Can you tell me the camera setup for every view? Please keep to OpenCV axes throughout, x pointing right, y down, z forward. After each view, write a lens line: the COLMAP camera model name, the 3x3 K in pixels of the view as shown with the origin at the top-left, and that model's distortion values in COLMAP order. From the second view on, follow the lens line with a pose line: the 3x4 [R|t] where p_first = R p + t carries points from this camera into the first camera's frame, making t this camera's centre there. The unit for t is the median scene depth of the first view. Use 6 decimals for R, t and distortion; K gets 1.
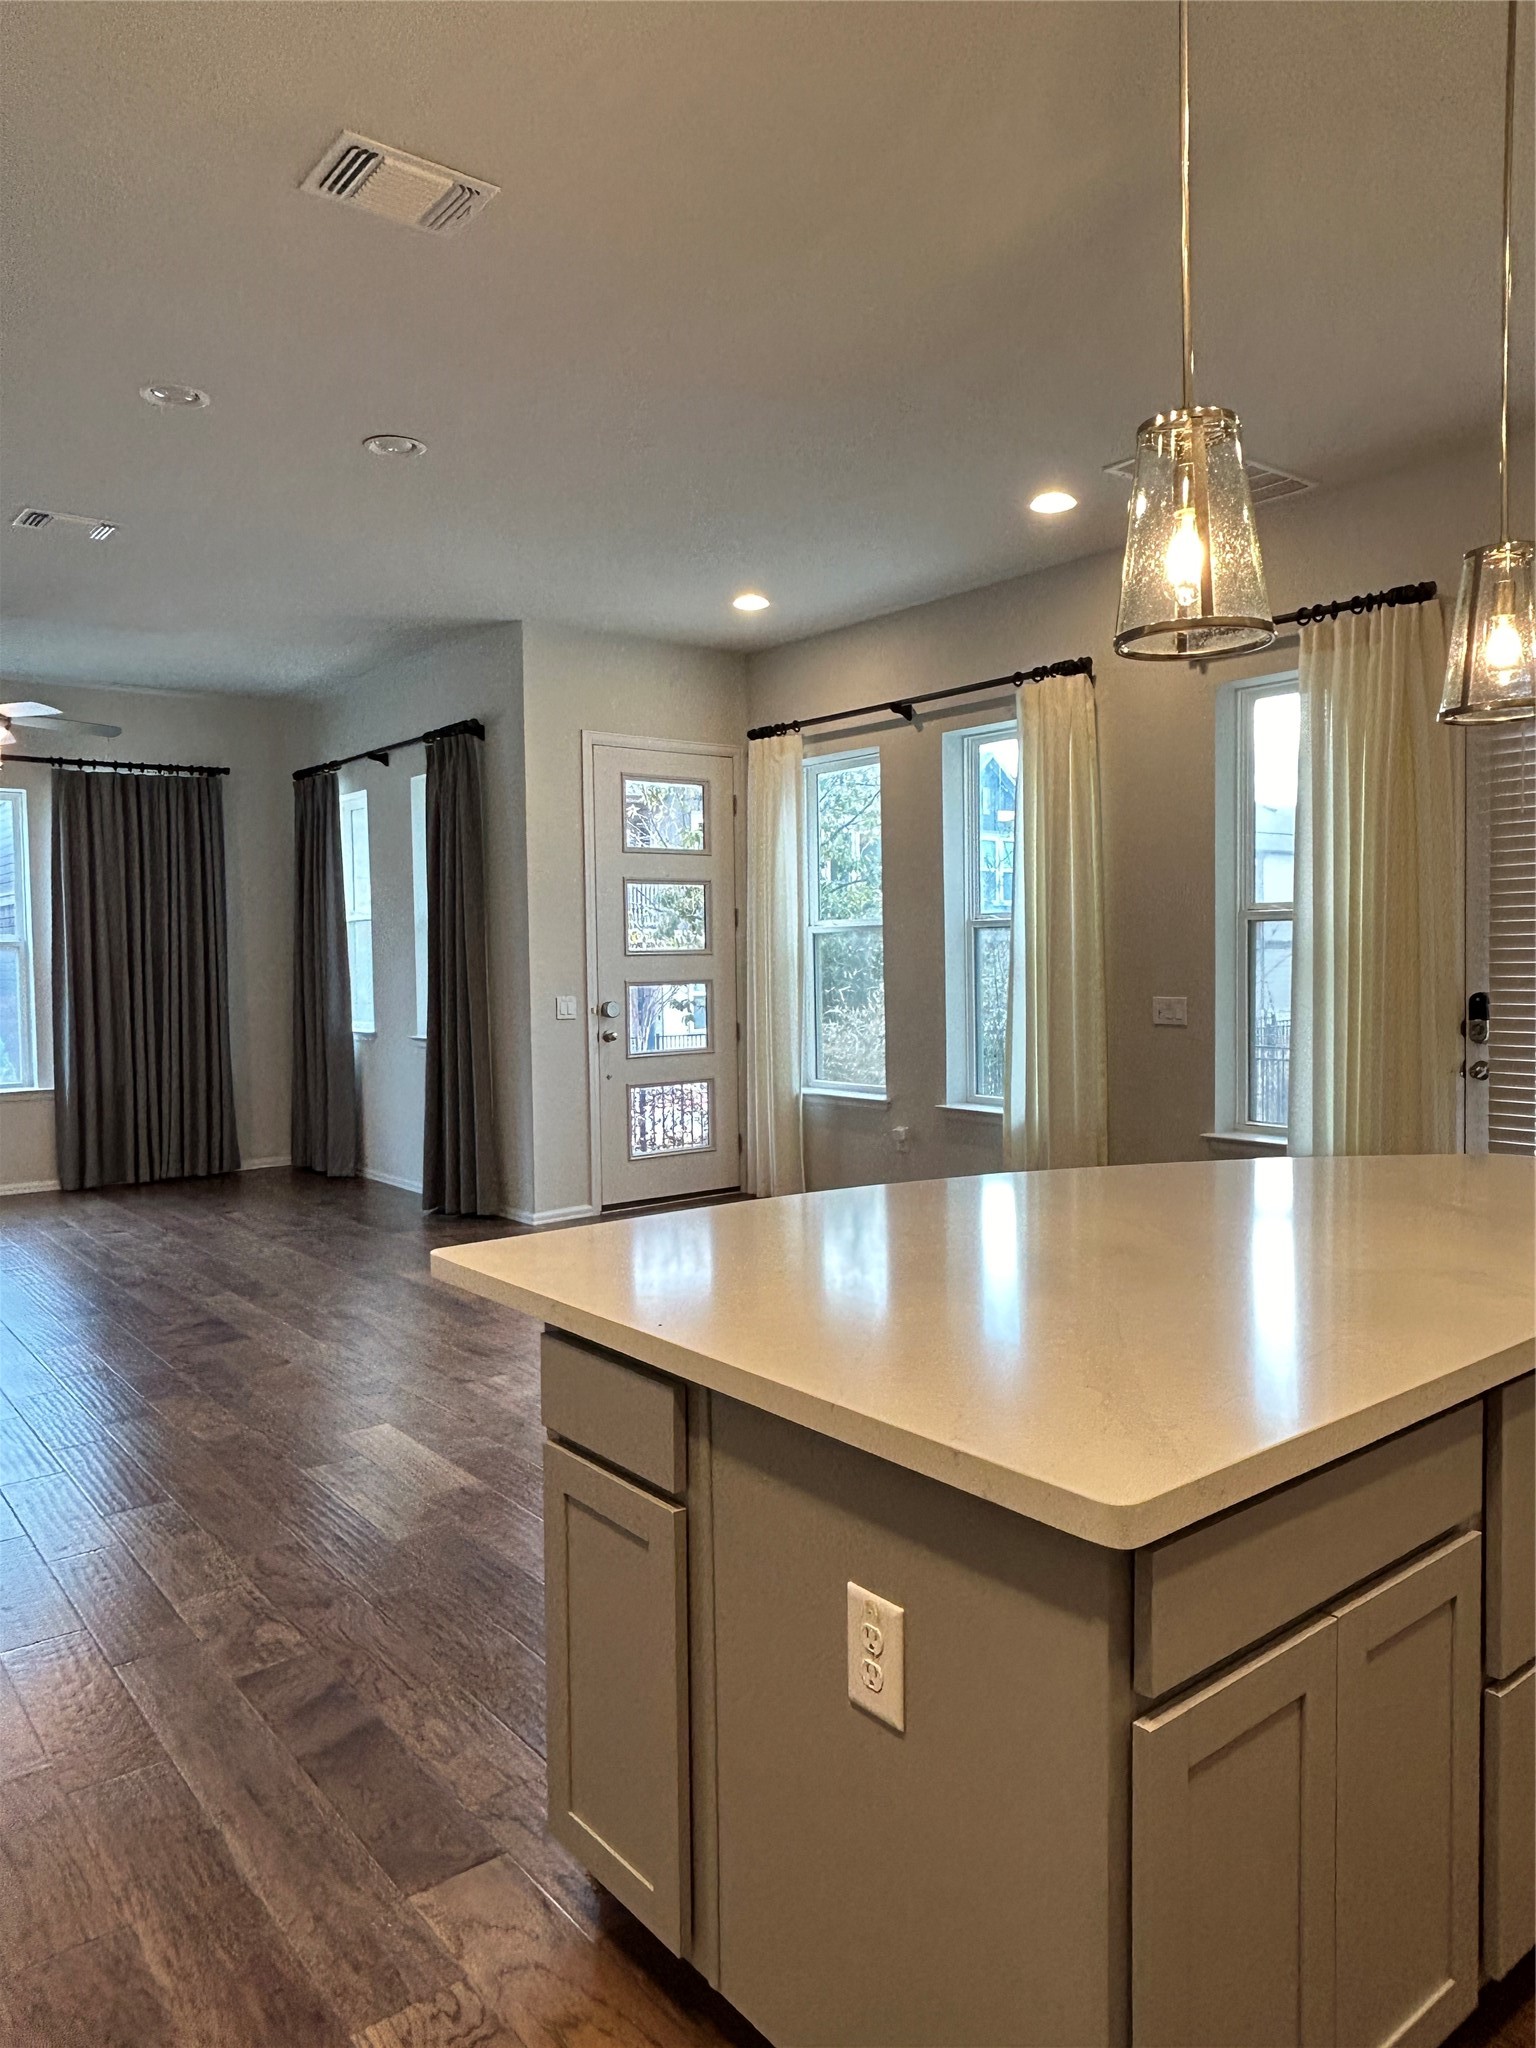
lens RADIAL K [[1398.4, 0, 768.0], [0, 1398.4, 1024.0], [0, 0, 1]] dist [0.047102, -0.059250]
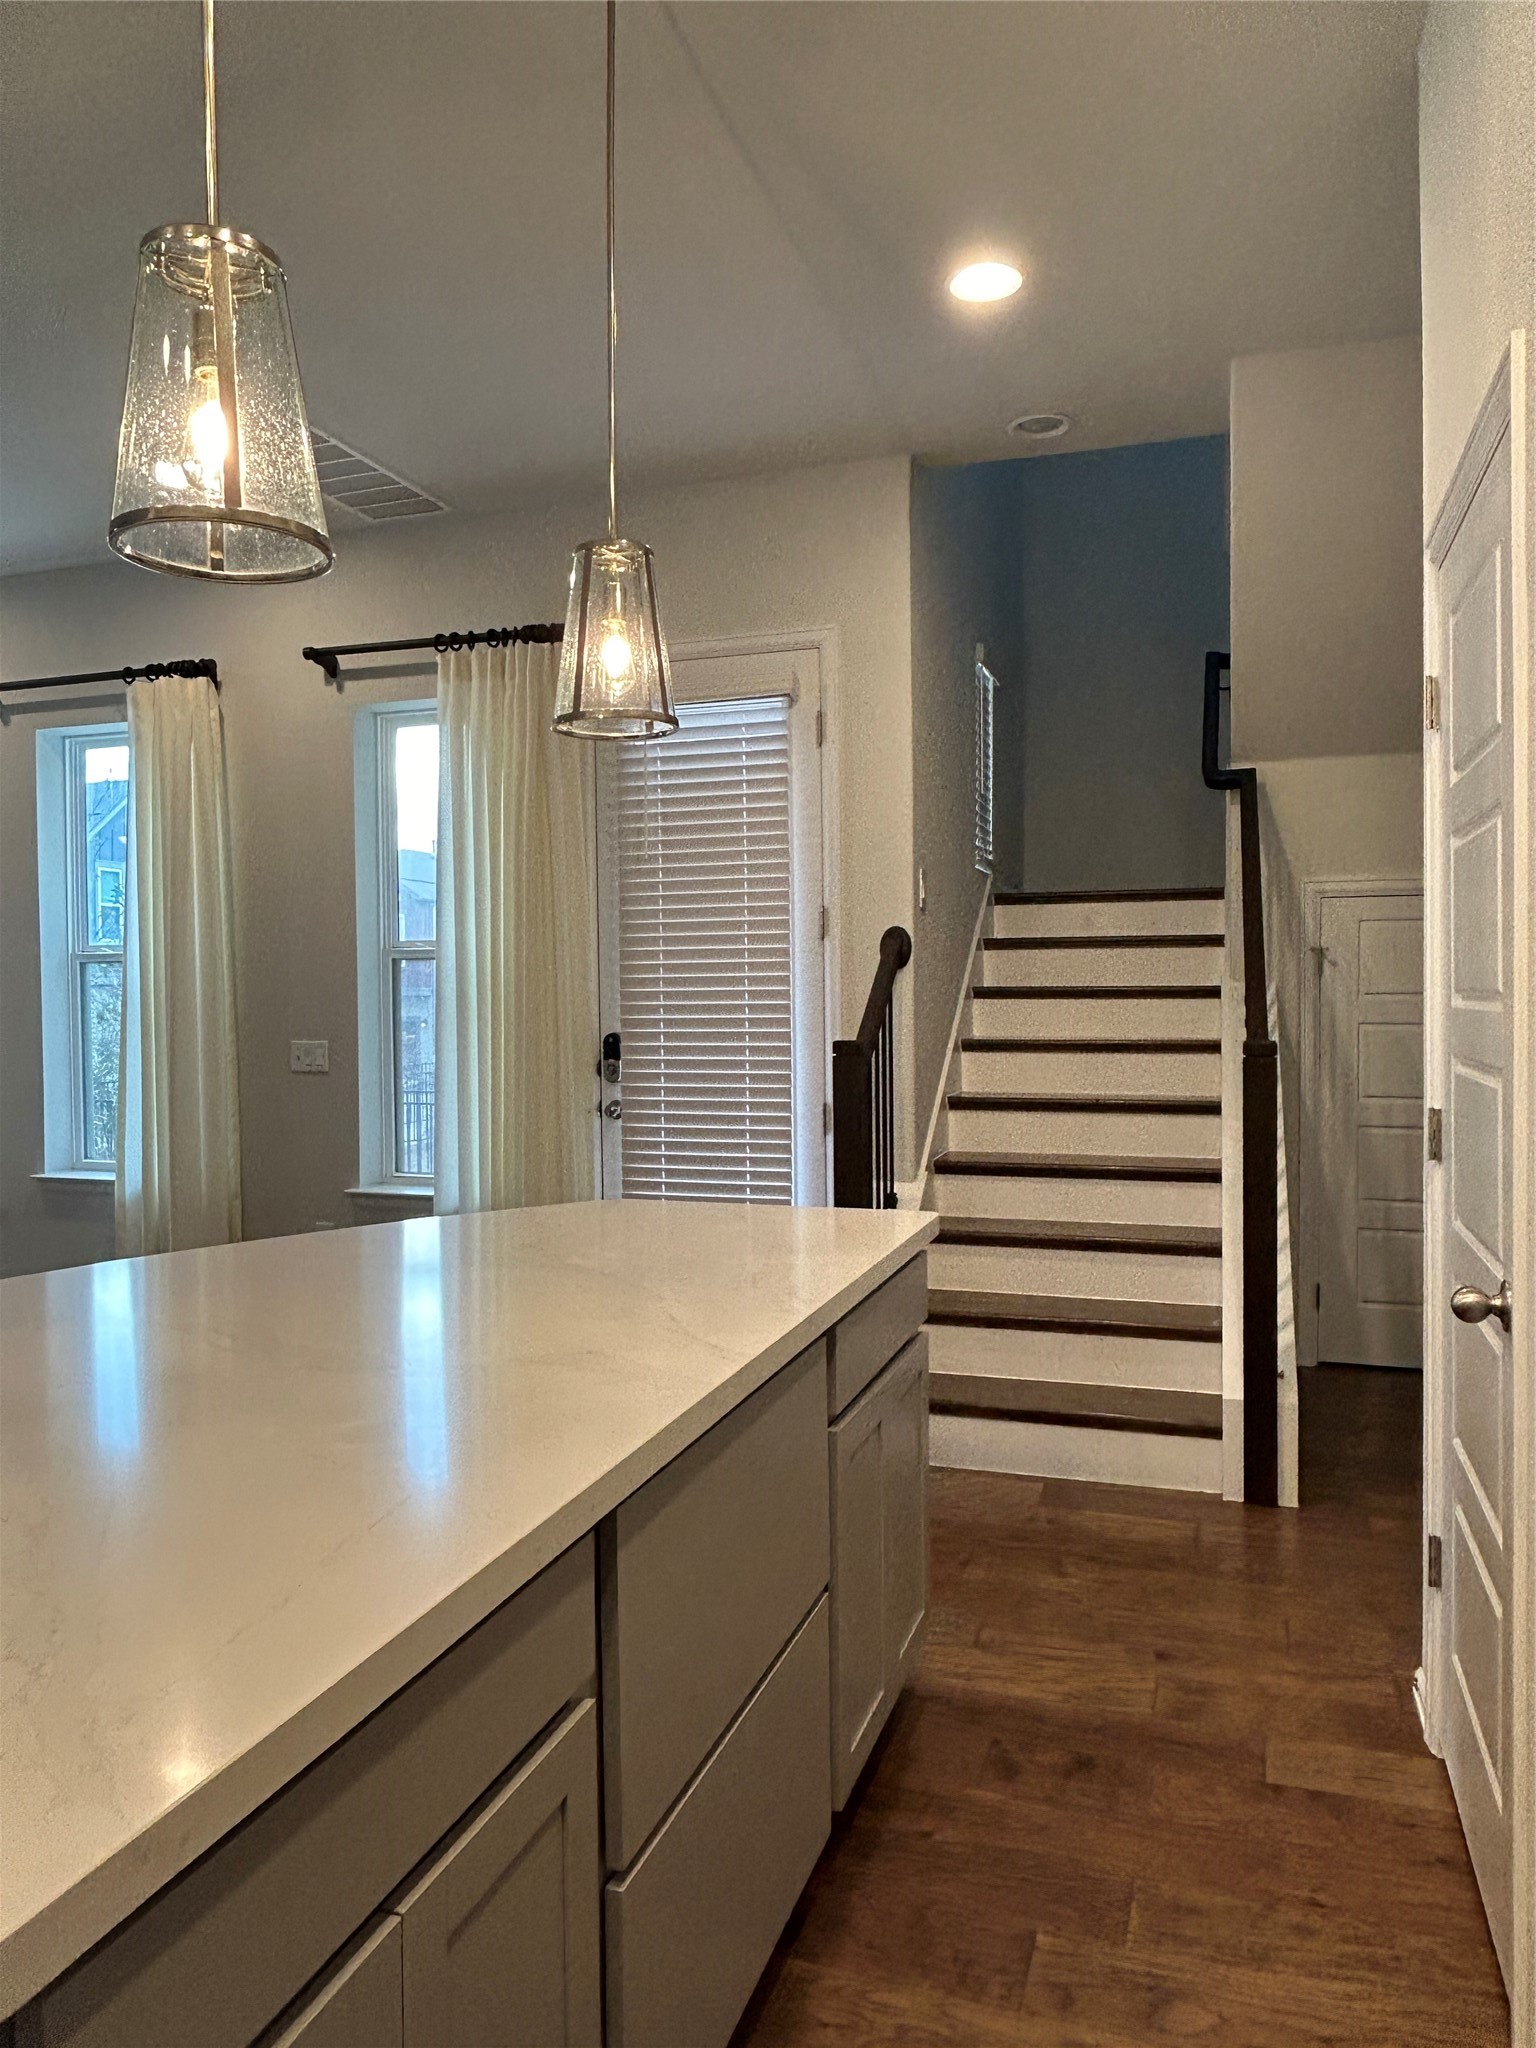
lens RADIAL K [[1398.4, 0, 768.0], [0, 1398.4, 1024.0], [0, 0, 1]] dist [0.047102, -0.059250]
pose [[0.843466, 0.000097, 0.537183, 0.053674], [0.019314, 0.999348, -0.030506, 0.000431], [-0.536836, 0.036105, 0.842914, 0.087814]]
